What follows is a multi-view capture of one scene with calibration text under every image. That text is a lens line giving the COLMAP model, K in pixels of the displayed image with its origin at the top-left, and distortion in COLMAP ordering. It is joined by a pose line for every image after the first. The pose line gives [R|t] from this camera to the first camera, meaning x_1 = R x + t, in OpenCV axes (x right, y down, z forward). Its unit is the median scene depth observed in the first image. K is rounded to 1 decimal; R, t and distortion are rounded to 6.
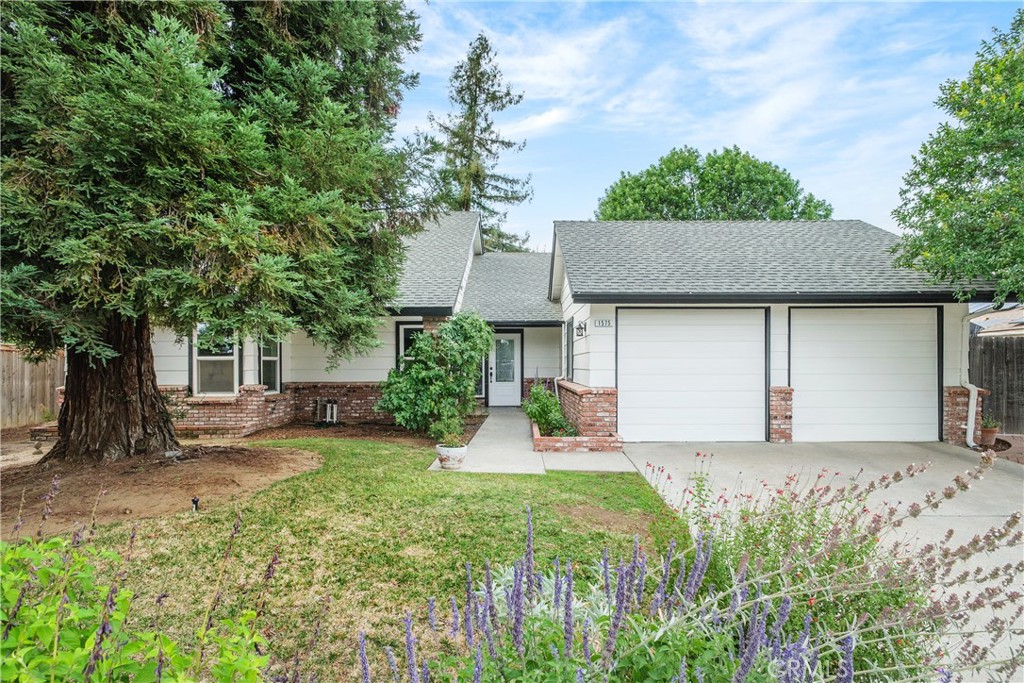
lens RADIAL K [[554.3, 0, 506.5], [0, 554.3, 345.0], [0, 0, 1]] dist [0.002868, 0.000422]
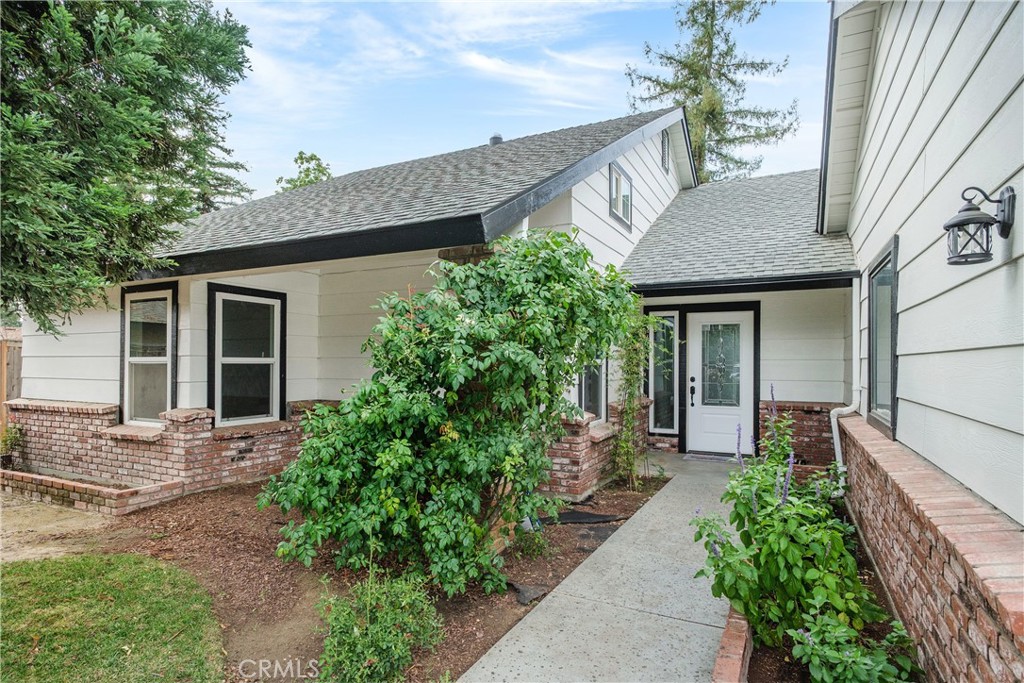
lens RADIAL K [[554.3, 0, 506.5], [0, 554.3, 345.0], [0, 0, 1]] dist [0.002868, 0.000422]
pose [[0.900404, -0.005117, -0.435024, 0.015138], [0.007172, 0.999970, 0.003081, 0.002674], [0.434995, -0.005894, 0.900414, 0.163115]]
